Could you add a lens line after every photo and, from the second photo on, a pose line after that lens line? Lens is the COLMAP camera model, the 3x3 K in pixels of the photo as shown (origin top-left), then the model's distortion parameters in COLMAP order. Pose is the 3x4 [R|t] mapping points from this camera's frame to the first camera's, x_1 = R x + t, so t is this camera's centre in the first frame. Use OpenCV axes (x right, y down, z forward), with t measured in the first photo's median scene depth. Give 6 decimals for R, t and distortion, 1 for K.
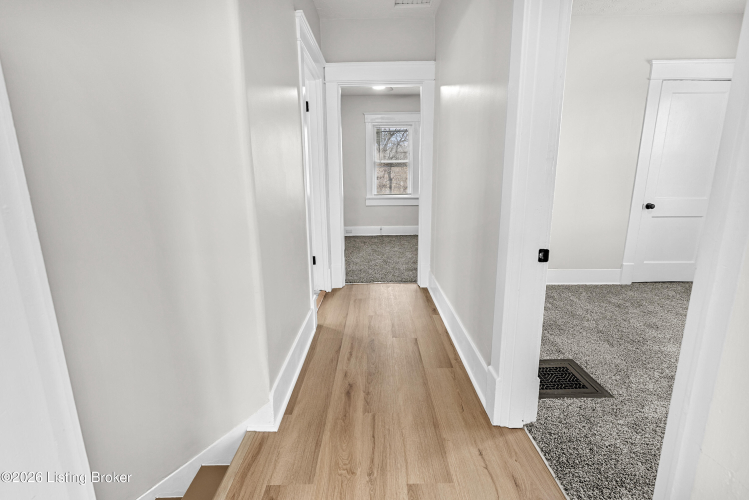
lens RADIAL K [[342.8, 0, 371.9], [0, 342.8, 249.6], [0, 0, 1]] dist [-0.000382, 0.000628]
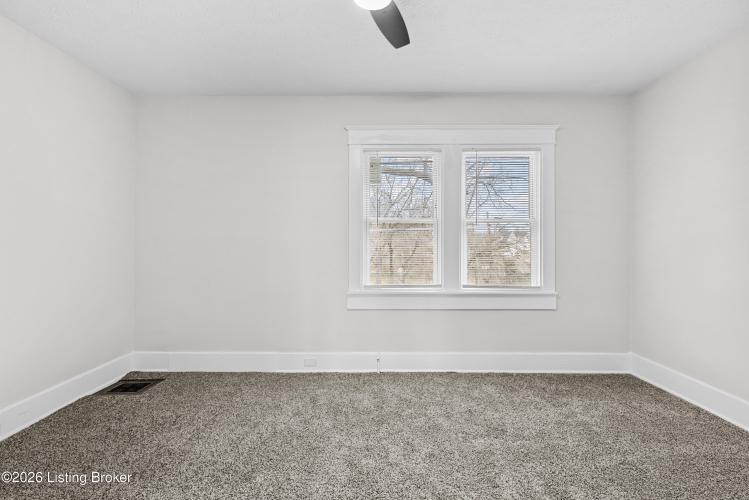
lens RADIAL K [[342.8, 0, 378.6], [0, 342.8, 243.3], [0, 0, 1]] dist [-0.000382, 0.000628]
pose [[0.999715, 0.013929, 0.019405, 0.016375], [-0.009376, 0.976006, -0.217542, -0.116057], [-0.021970, 0.217298, 0.975858, 0.521170]]
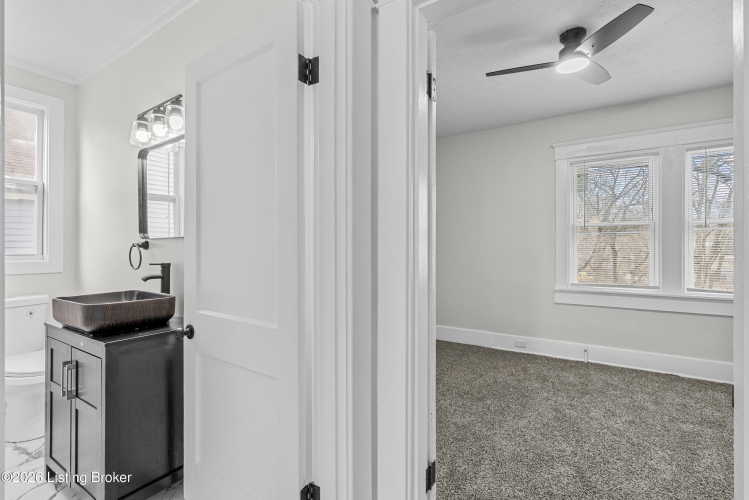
lens RADIAL K [[342.8, 0, 376.7], [0, 342.8, 247.9], [0, 0, 1]] dist [-0.000382, 0.000628]
pose [[0.849497, 0.012351, -0.527448, 0.030584], [-0.120483, 0.977851, -0.171149, -0.086943], [0.513652, 0.208939, 0.832170, 0.379593]]
